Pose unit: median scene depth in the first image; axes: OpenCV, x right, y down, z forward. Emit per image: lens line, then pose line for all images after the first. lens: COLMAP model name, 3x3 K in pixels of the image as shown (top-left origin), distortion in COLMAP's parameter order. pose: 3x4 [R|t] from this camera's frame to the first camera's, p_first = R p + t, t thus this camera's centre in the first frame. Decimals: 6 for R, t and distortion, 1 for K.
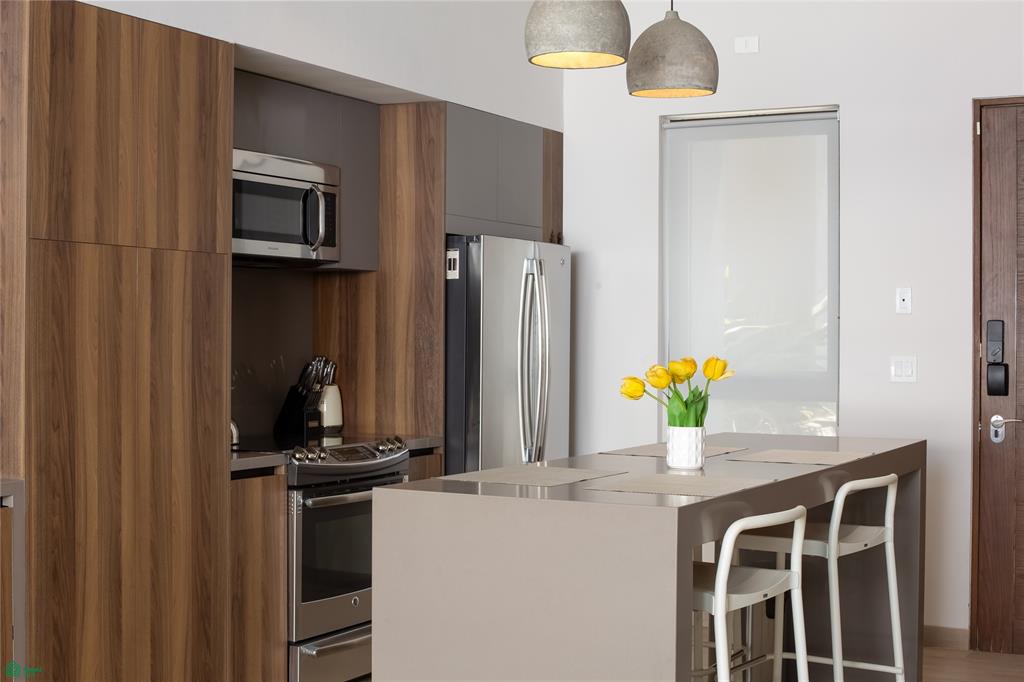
lens RADIAL K [[1436.7, 0, 512.0], [0, 1436.7, 341.0], [0, 0, 1]] dist [-0.078772, 0.003914]
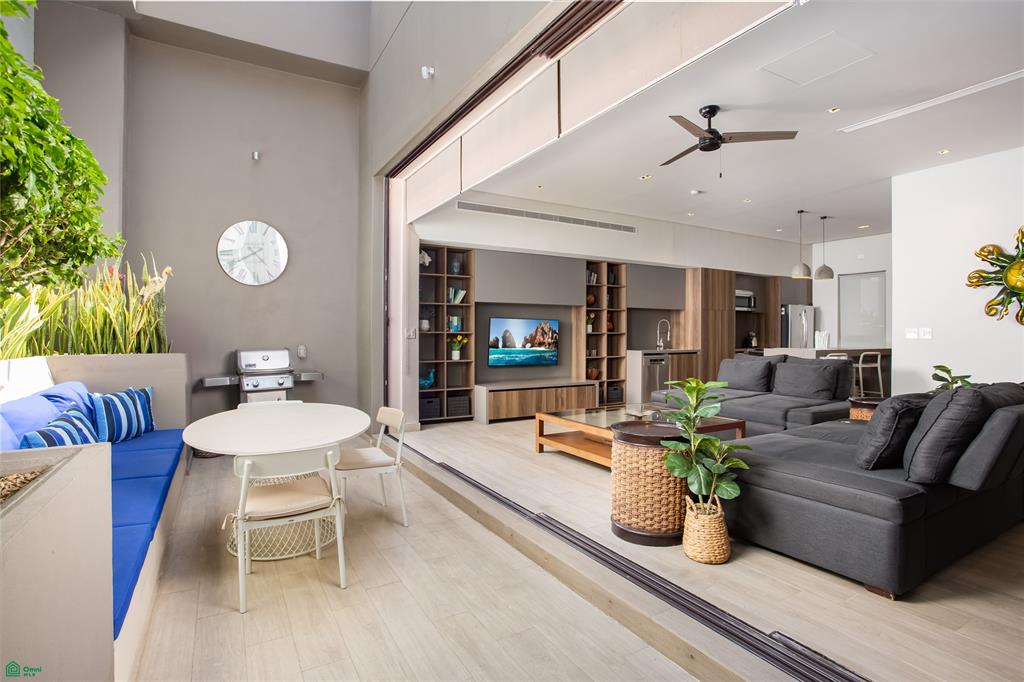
lens RADIAL K [[522.0, 0, 512.0], [0, 522.0, 341.0], [0, 0, 1]] dist [-0.043691, 0.000347]
pose [[0.851068, 0.002380, -0.525049, 0.101262], [-0.000267, 0.999992, 0.004099, 0.041693], [0.525055, -0.003348, 0.851062, -1.000354]]
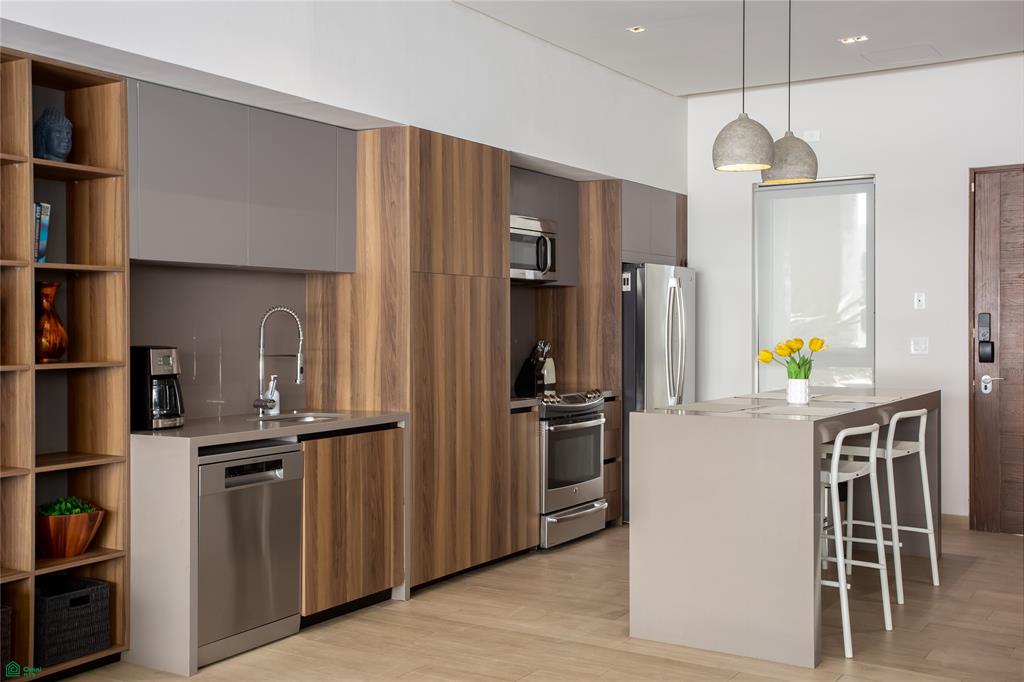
lens RADIAL K [[1069.2, 0, 512.0], [0, 1069.2, 341.0], [0, 0, 1]] dist [0.075955, 0.003102]
pose [[0.997915, -0.007033, -0.064165, -0.106050], [0.007648, 0.999927, 0.009336, 0.000448], [0.064095, -0.009808, 0.997896, -0.224638]]
